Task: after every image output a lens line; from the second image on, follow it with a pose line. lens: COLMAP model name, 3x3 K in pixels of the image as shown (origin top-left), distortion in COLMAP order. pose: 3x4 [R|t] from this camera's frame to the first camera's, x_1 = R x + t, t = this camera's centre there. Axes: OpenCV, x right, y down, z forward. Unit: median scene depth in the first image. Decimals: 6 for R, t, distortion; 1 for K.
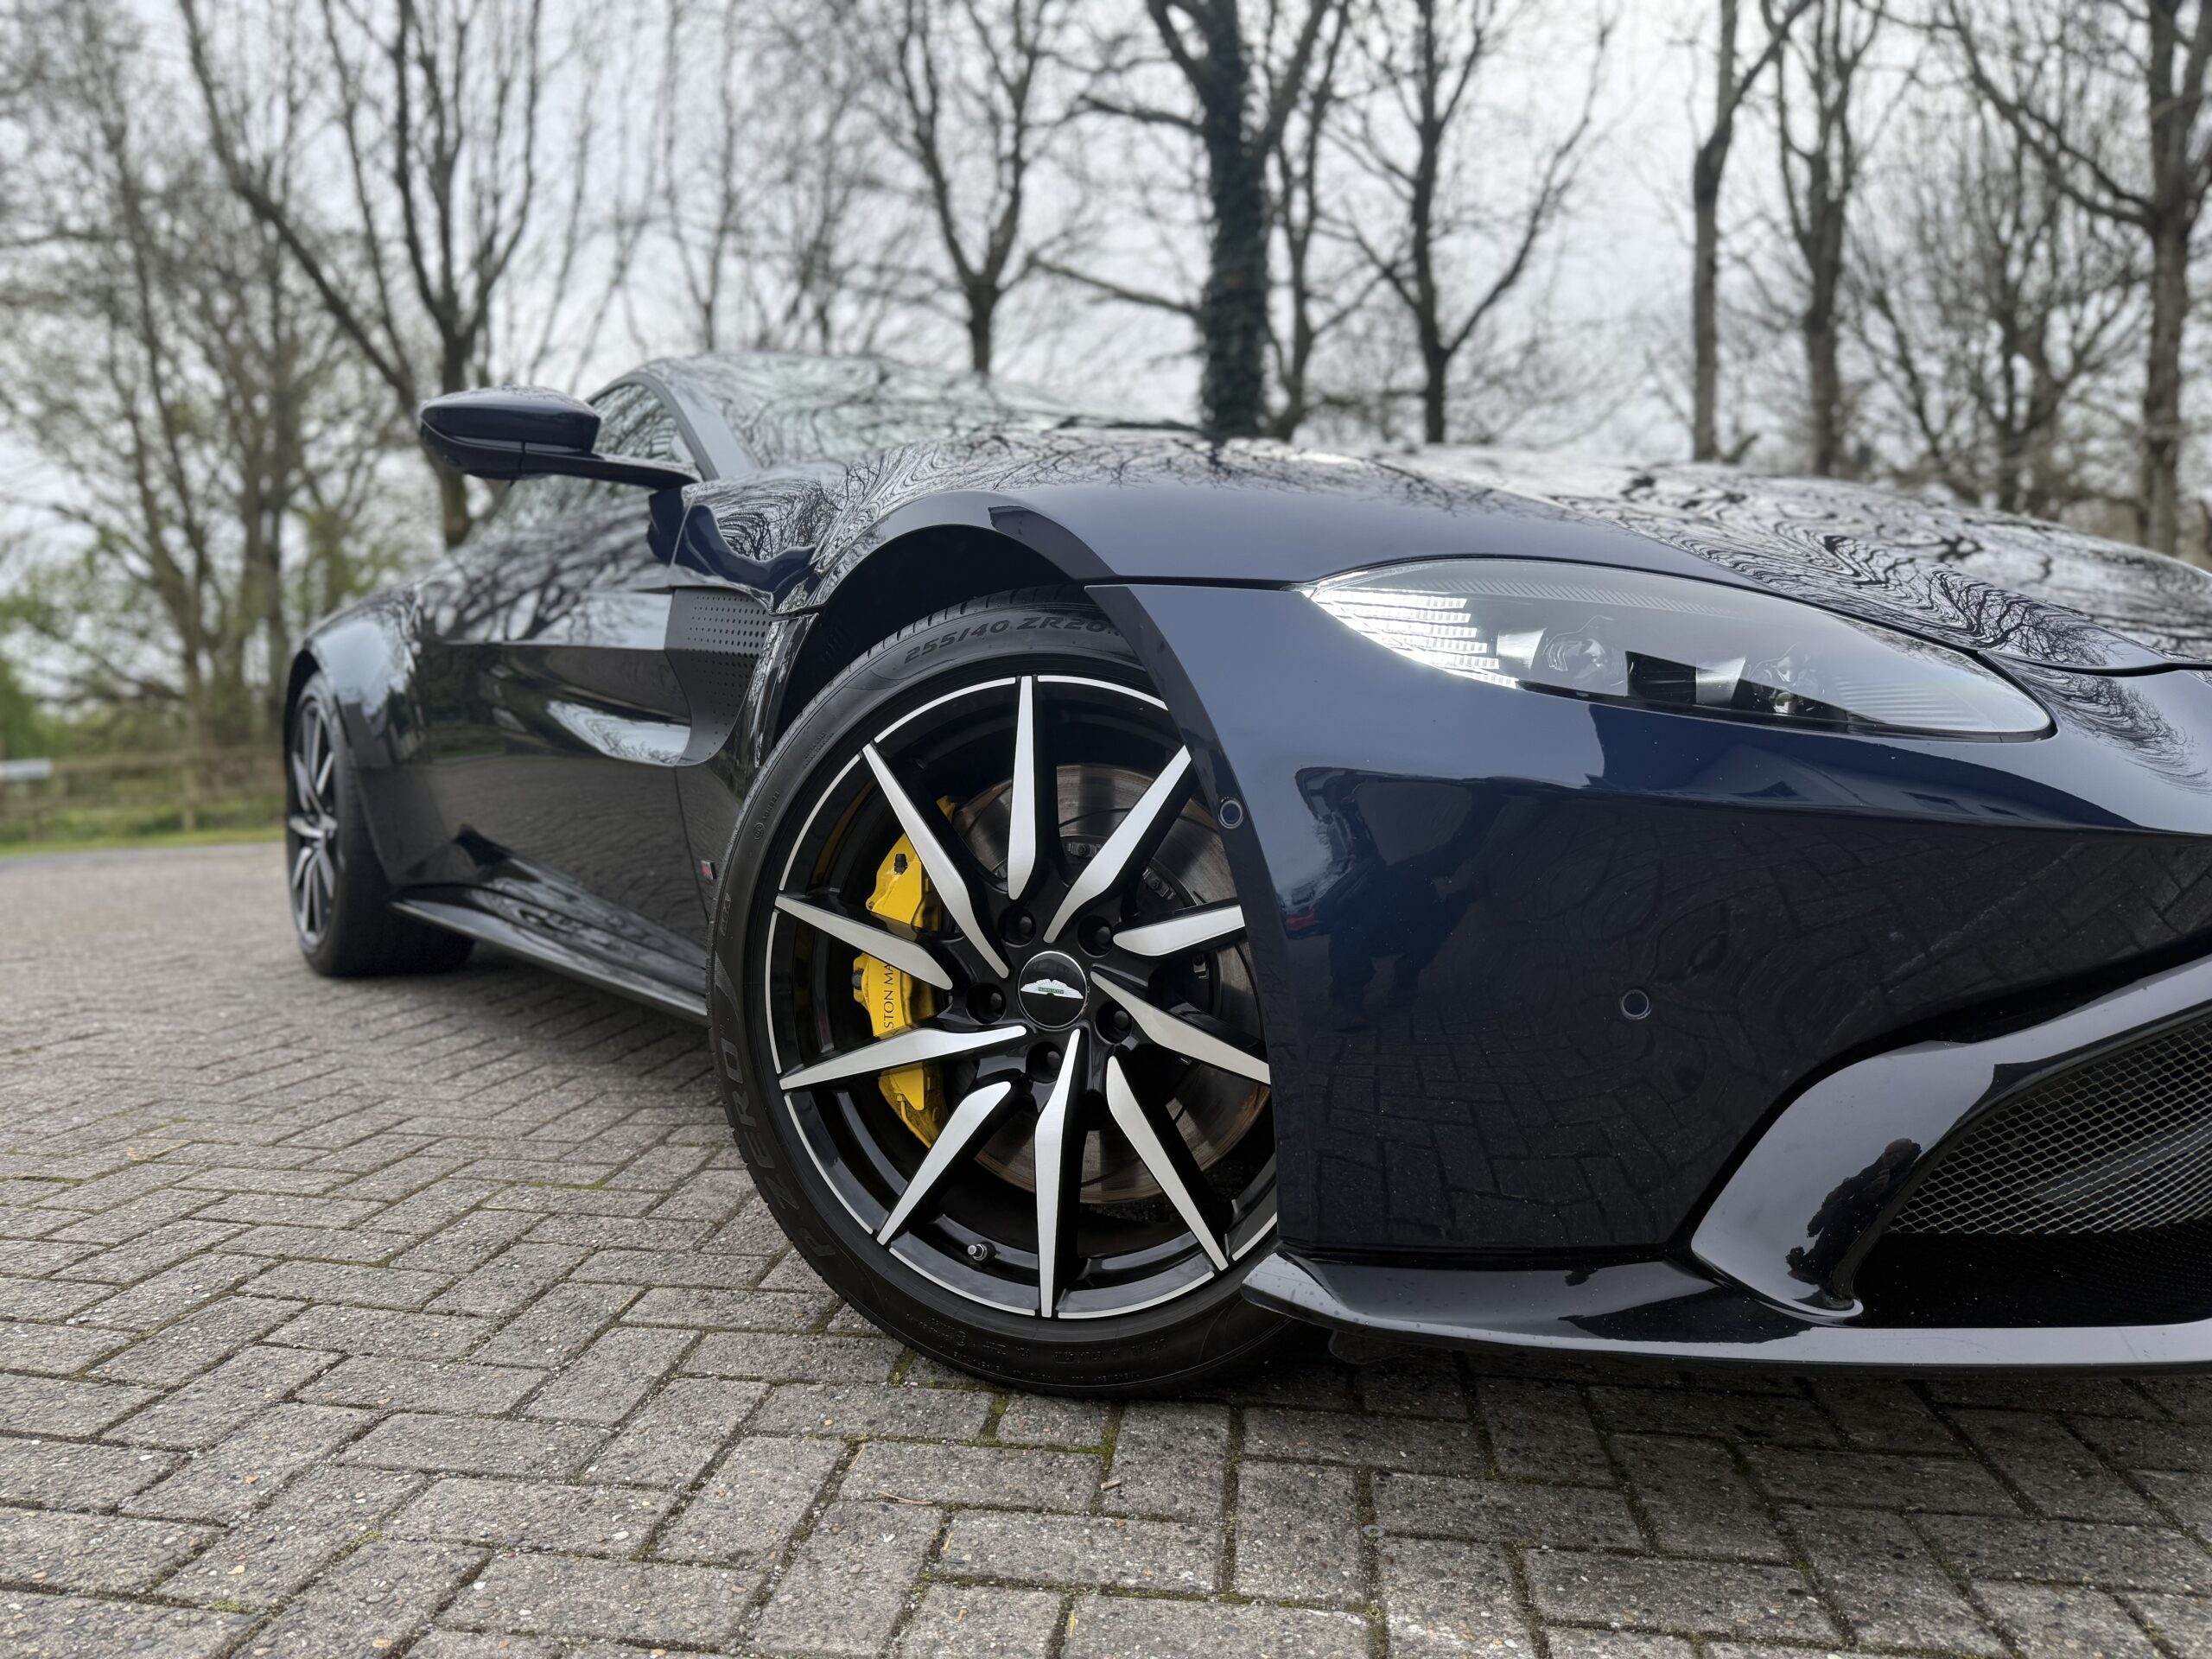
lens RADIAL K [[1578.0, 0, 1089.6], [0, 1578.0, 822.6], [0, 0, 1]] dist [-0.004778, -0.009657]
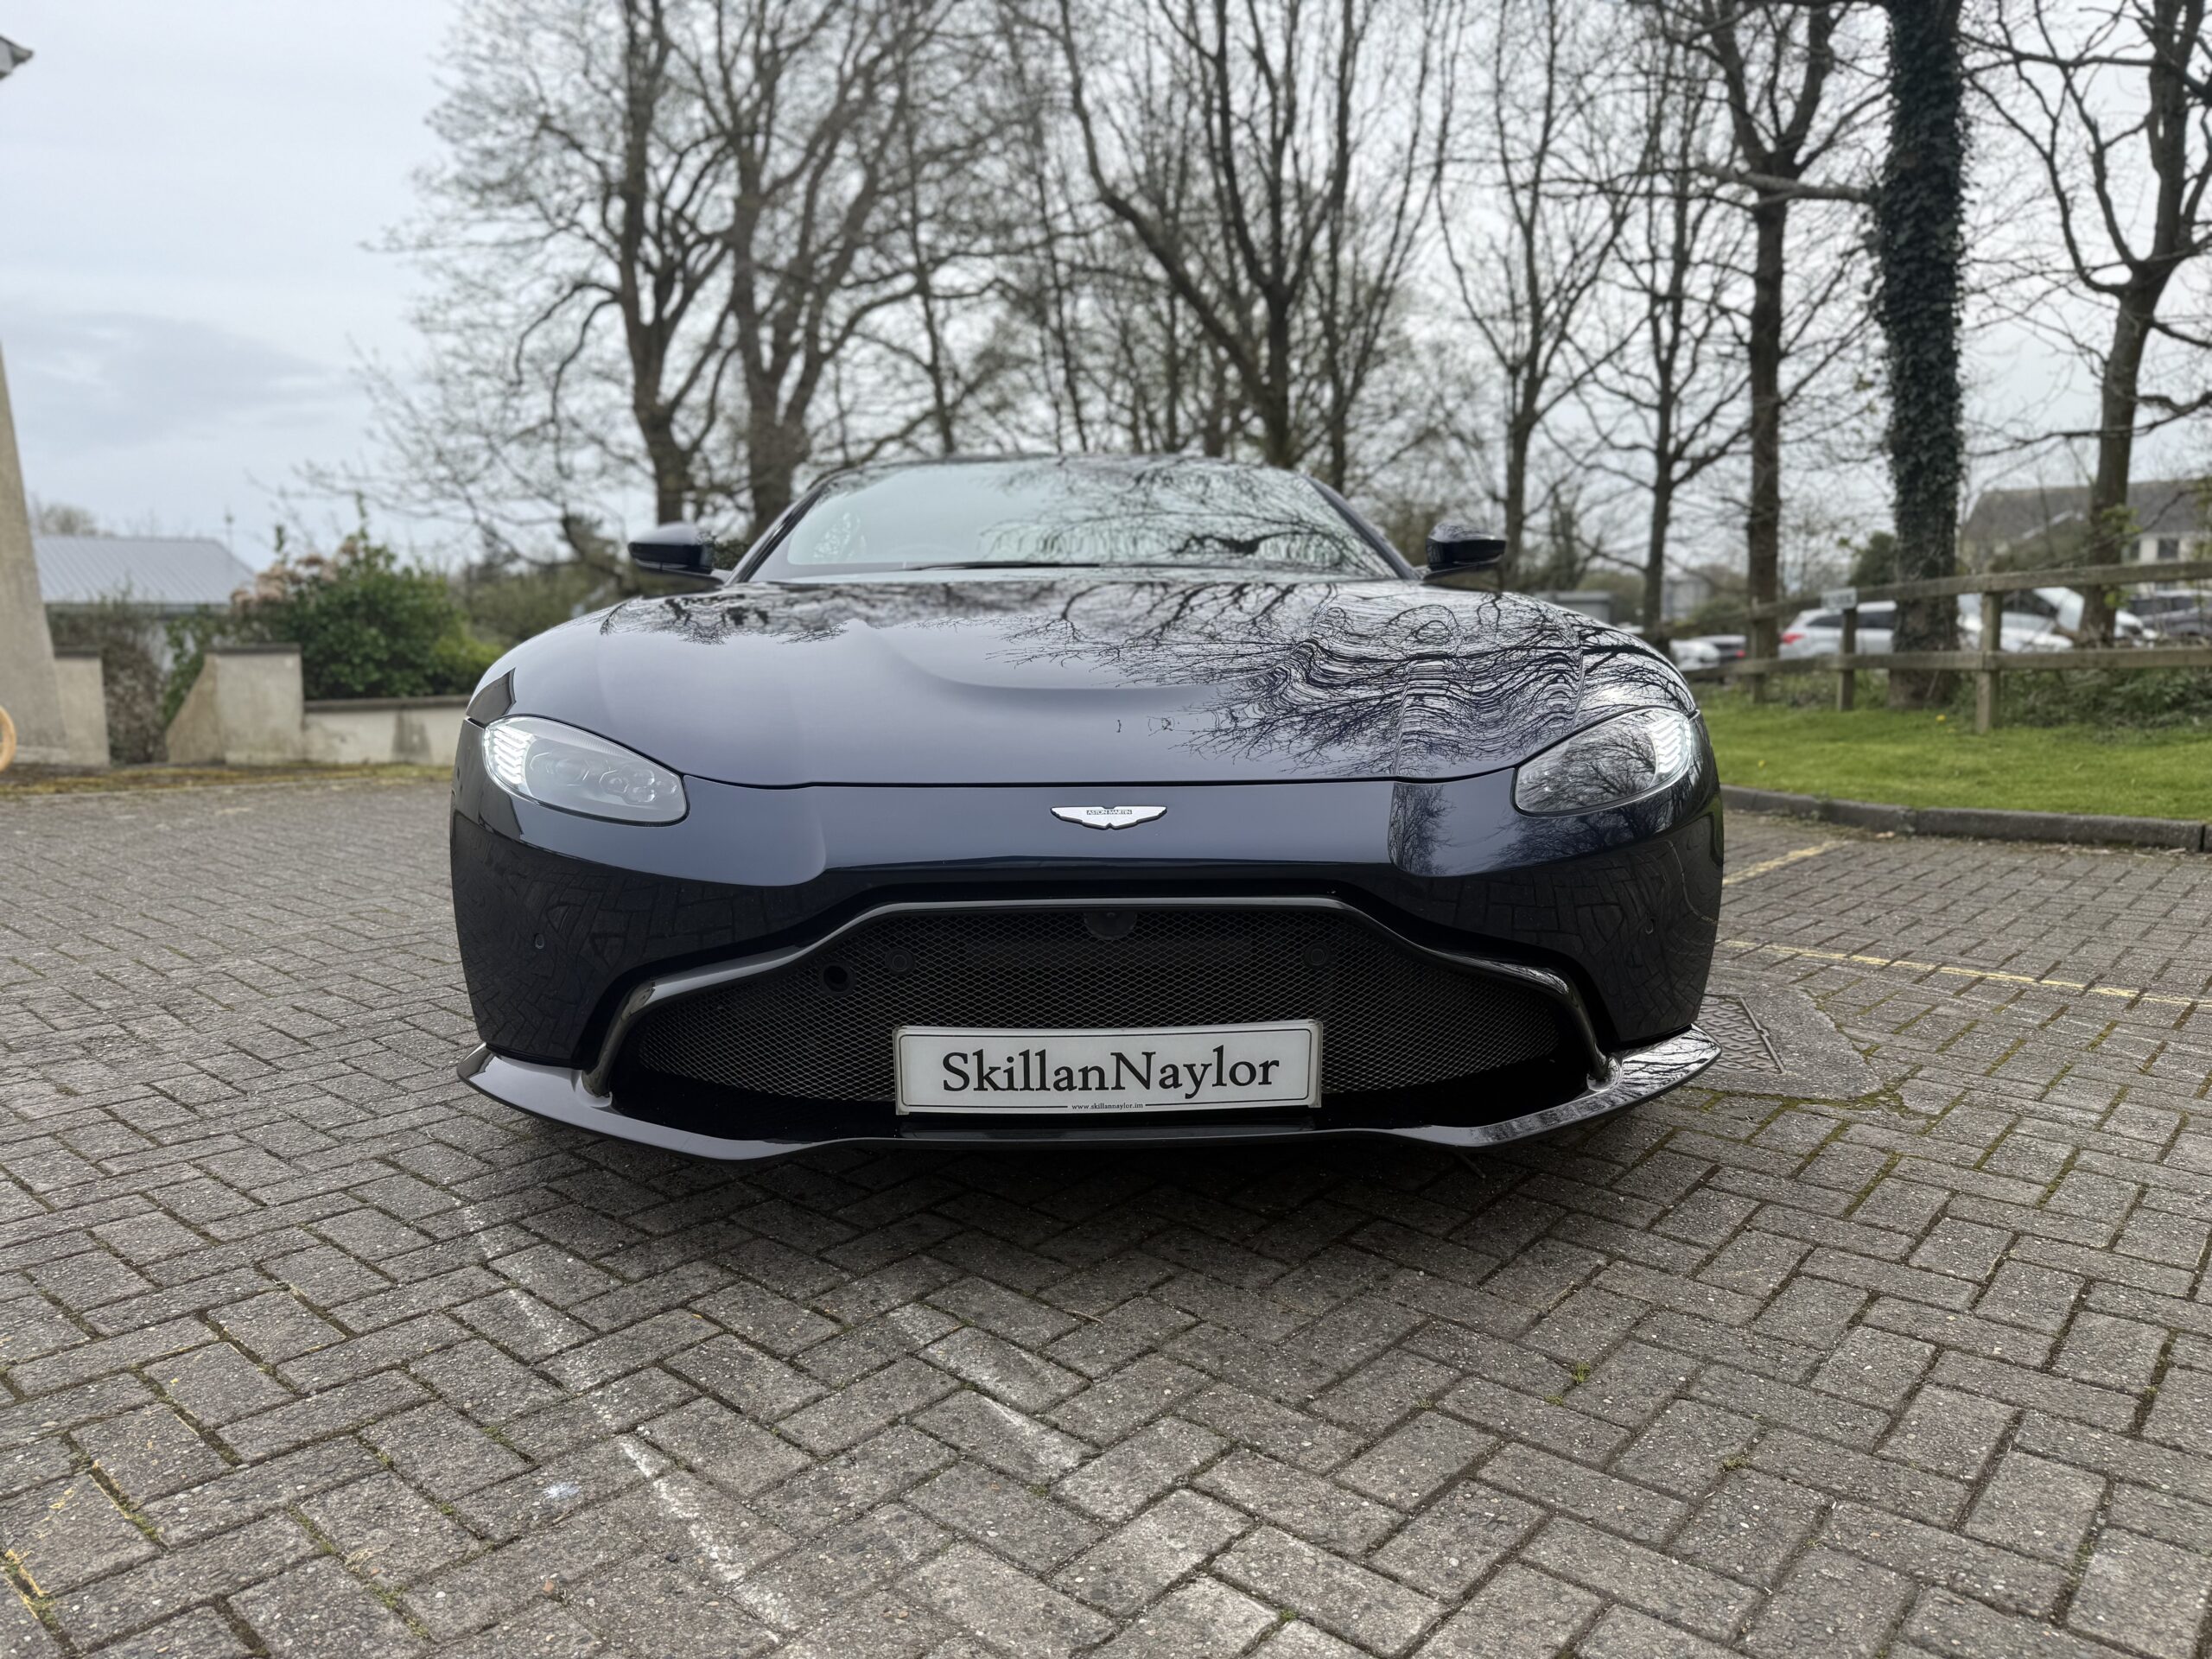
lens RADIAL K [[1583.7, 0, 1084.5], [0, 1583.7, 832.6], [0, 0, 1]] dist [0.001928, -0.019823]
pose [[0.820931, 0.059342, -0.567936, 1.404020], [-0.014078, 0.996386, 0.083761, -0.139391], [0.570854, -0.060767, 0.818799, -0.189671]]
